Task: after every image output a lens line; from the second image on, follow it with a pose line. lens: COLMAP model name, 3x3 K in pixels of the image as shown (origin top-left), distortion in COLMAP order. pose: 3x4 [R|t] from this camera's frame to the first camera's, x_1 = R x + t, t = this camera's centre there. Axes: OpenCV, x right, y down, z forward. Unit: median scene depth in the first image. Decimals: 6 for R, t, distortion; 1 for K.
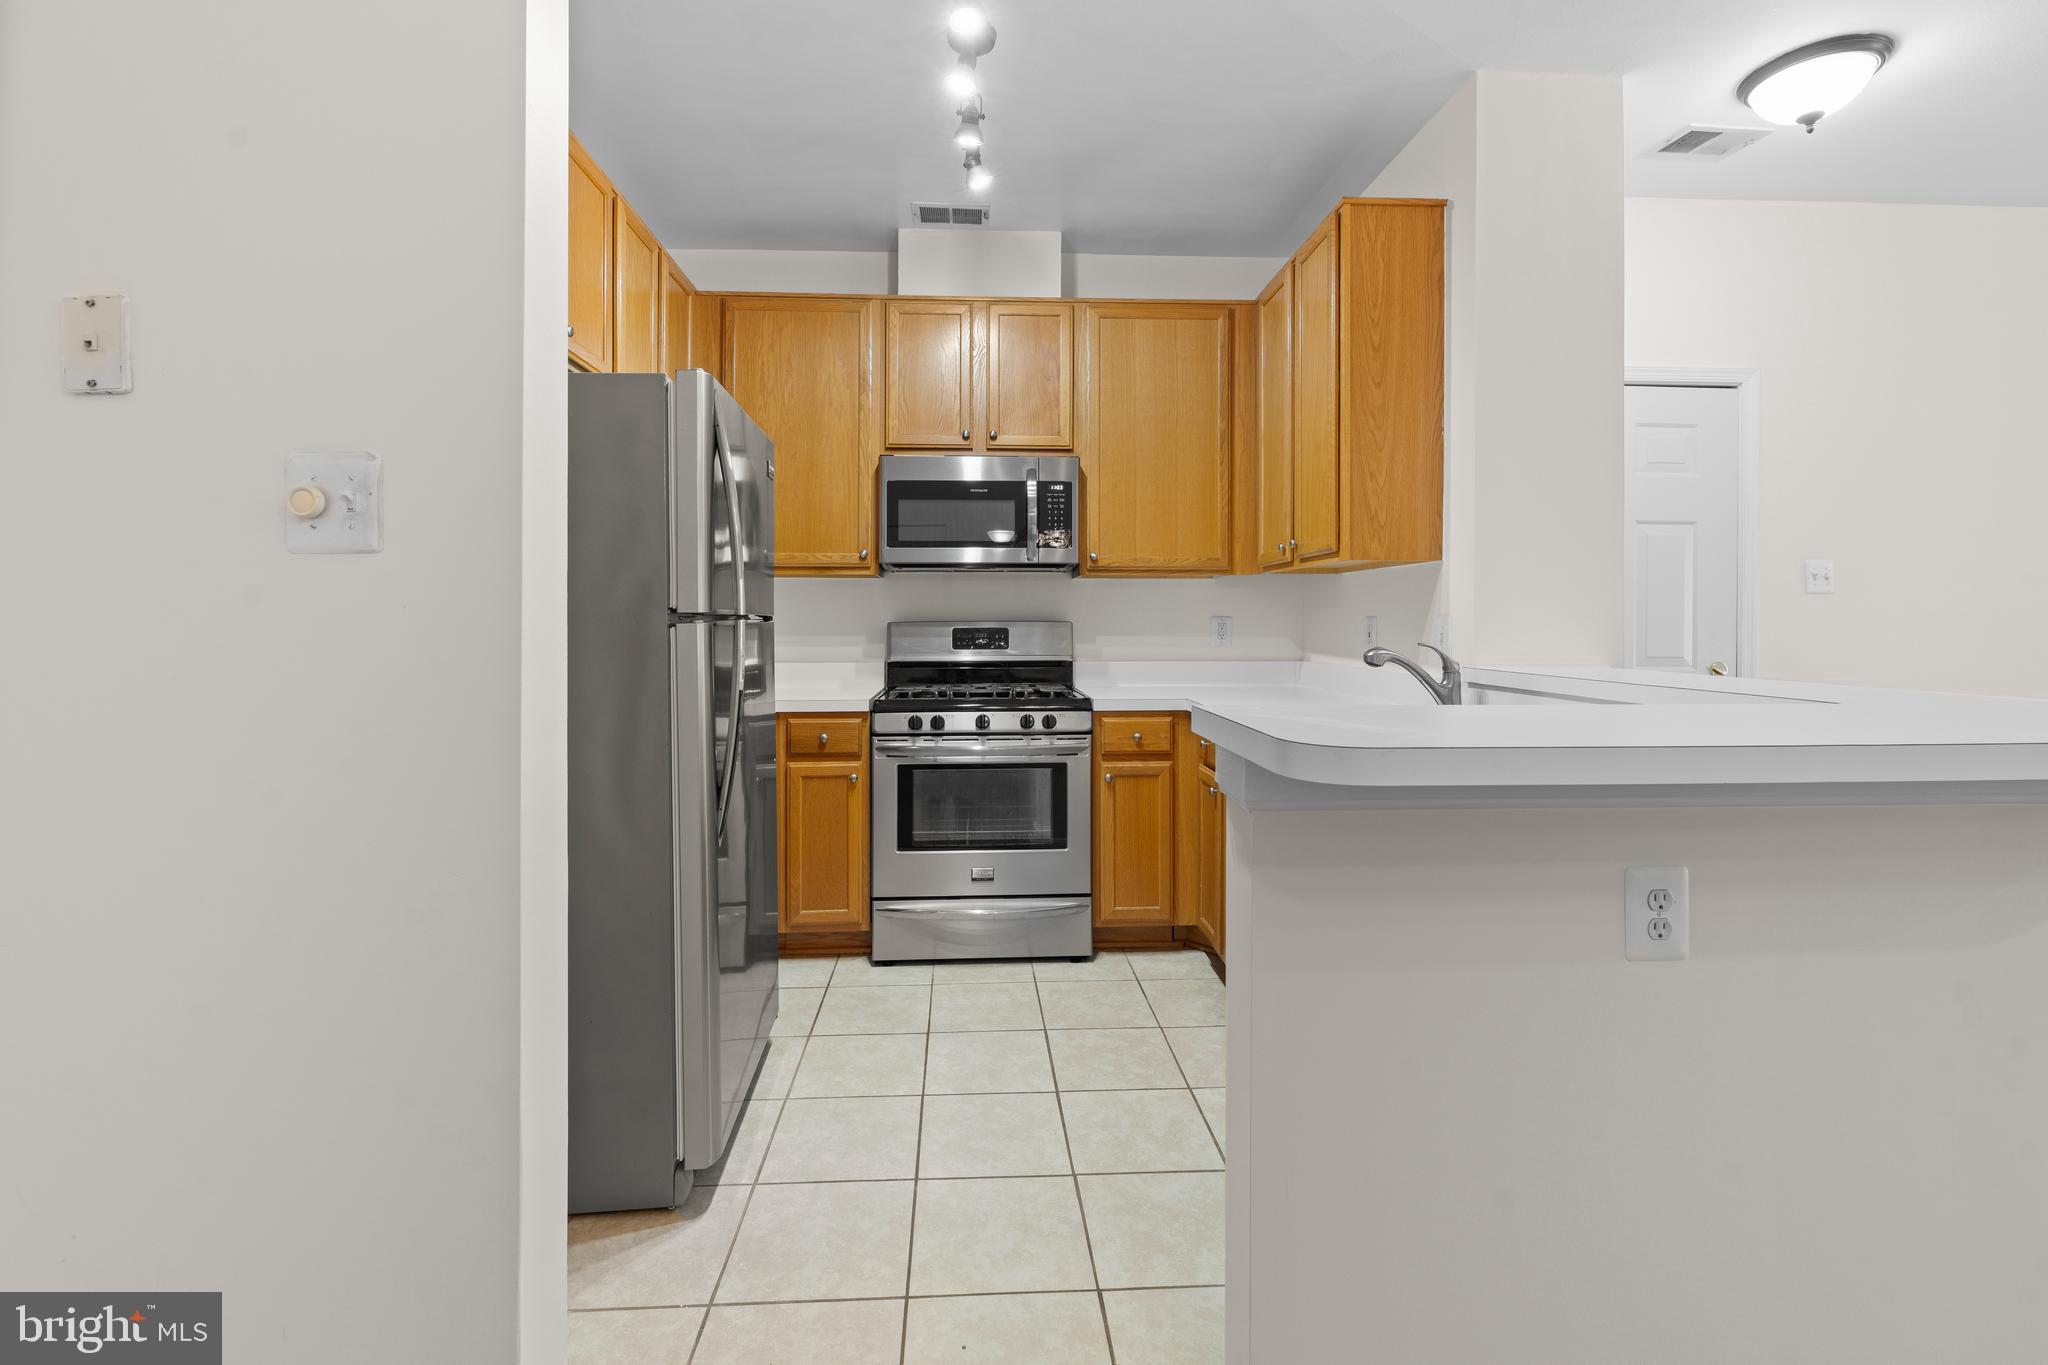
lens RADIAL K [[889.0, 0, 1018.3], [0, 889.0, 618.0], [0, 0, 1]] dist [0.000656, -0.000281]
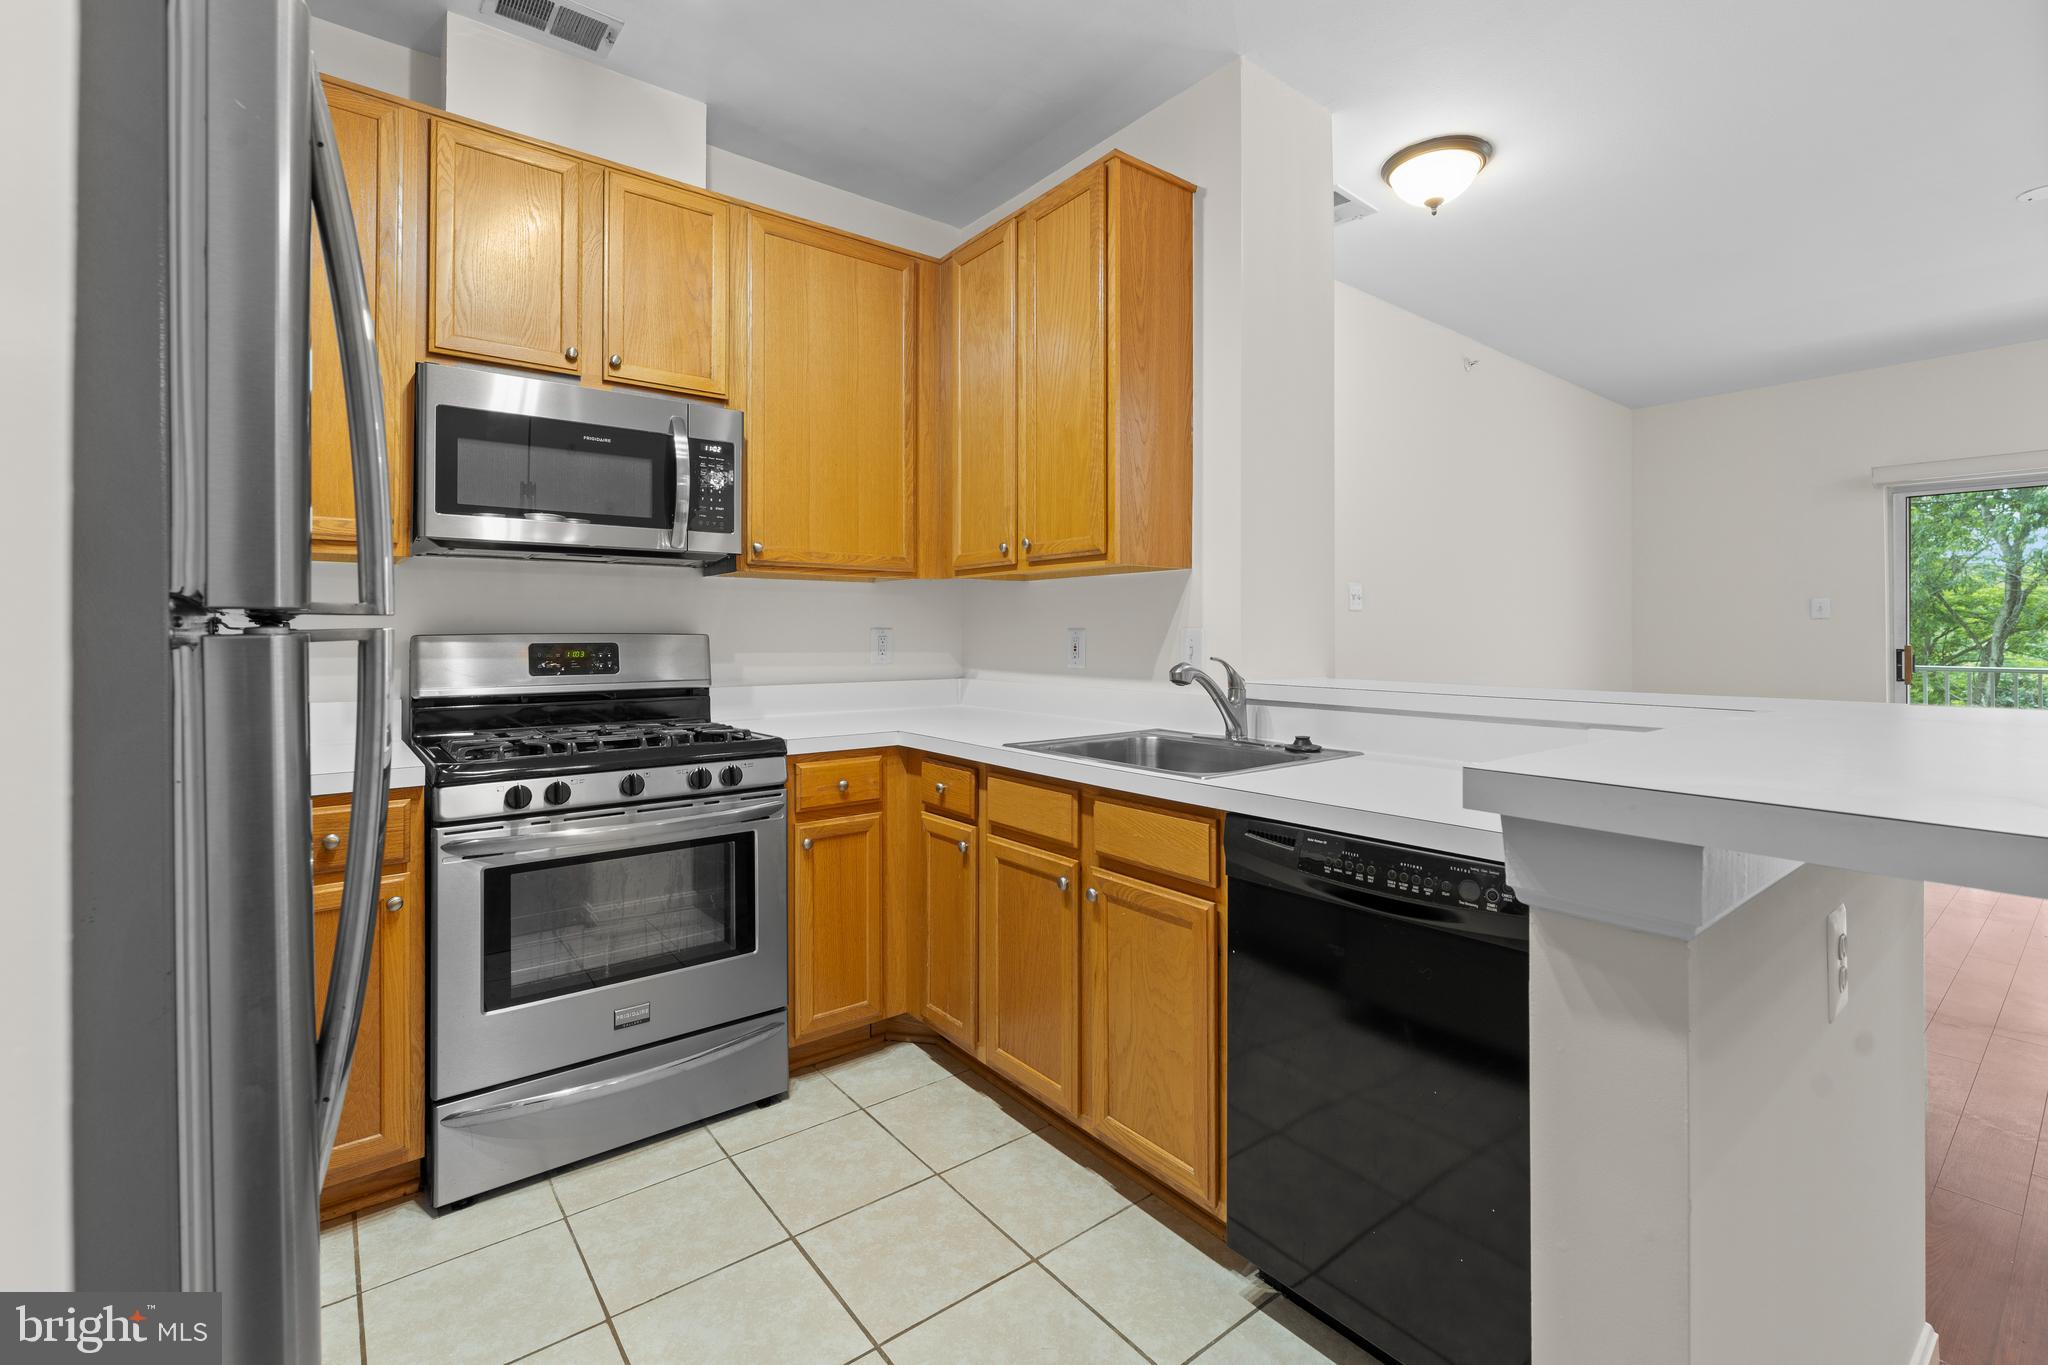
lens RADIAL K [[888.1, 0, 1011.2], [0, 888.1, 626.1], [0, 0, 1]] dist [-0.002715, -0.000125]
pose [[0.822684, 0.005108, 0.568476, -0.169970], [-0.001437, 0.999975, -0.006906, 0.002254], [-0.568497, 0.004865, 0.822671, 0.271810]]
